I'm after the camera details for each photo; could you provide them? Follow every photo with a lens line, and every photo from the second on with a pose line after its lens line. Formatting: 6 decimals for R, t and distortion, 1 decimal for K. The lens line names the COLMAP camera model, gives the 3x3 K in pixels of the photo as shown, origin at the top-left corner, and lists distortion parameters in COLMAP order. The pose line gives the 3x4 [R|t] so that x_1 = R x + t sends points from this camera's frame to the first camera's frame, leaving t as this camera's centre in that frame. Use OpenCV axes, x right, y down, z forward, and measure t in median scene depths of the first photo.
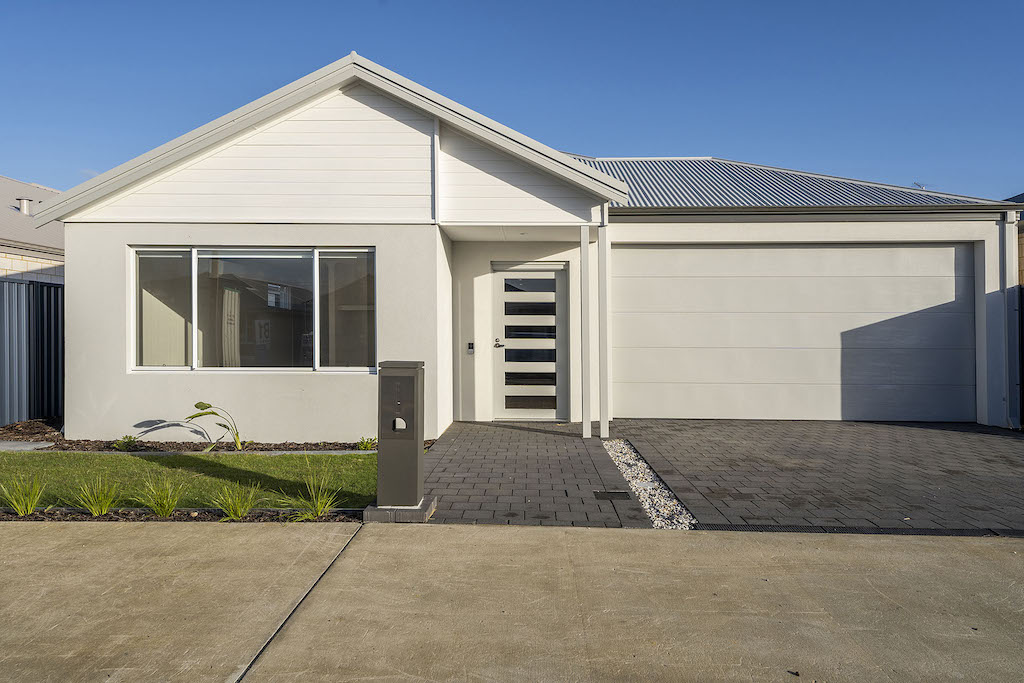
lens RADIAL K [[658.0, 0, 516.4], [0, 658.0, 330.2], [0, 0, 1]] dist [0.047543, -0.002559]
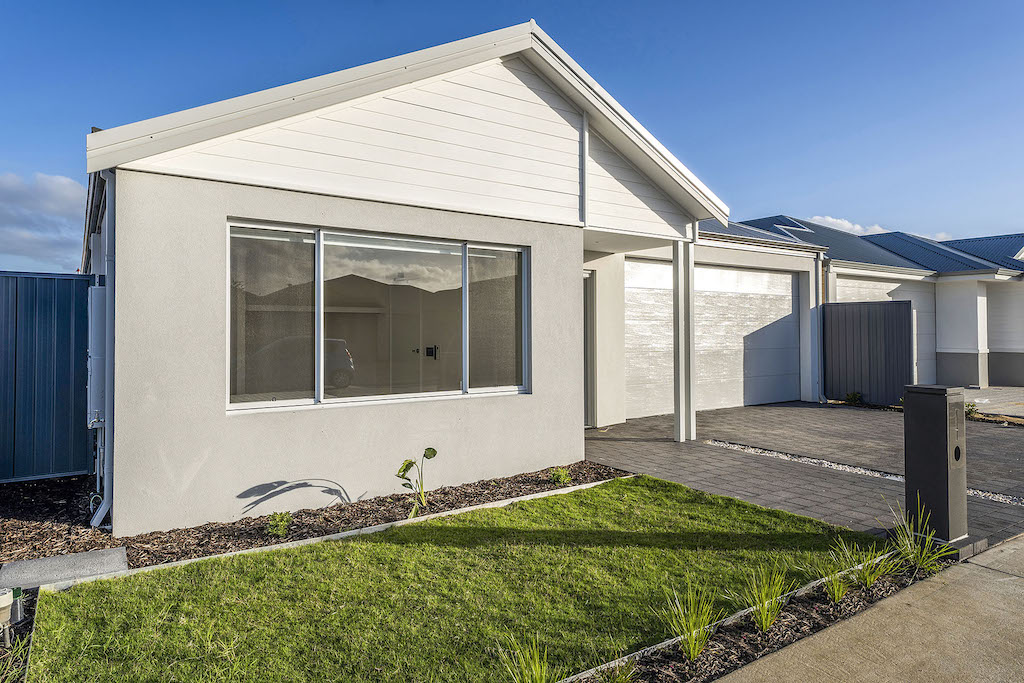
lens RADIAL K [[629.4, 0, 507.7], [0, 629.4, 315.8], [0, 0, 1]] dist [0.040916, 0.000267]
pose [[0.811326, 0.009422, 0.584517, -0.690652], [-0.000356, 0.999878, -0.015622, -0.021324], [-0.584593, 0.012467, 0.811231, 0.329829]]
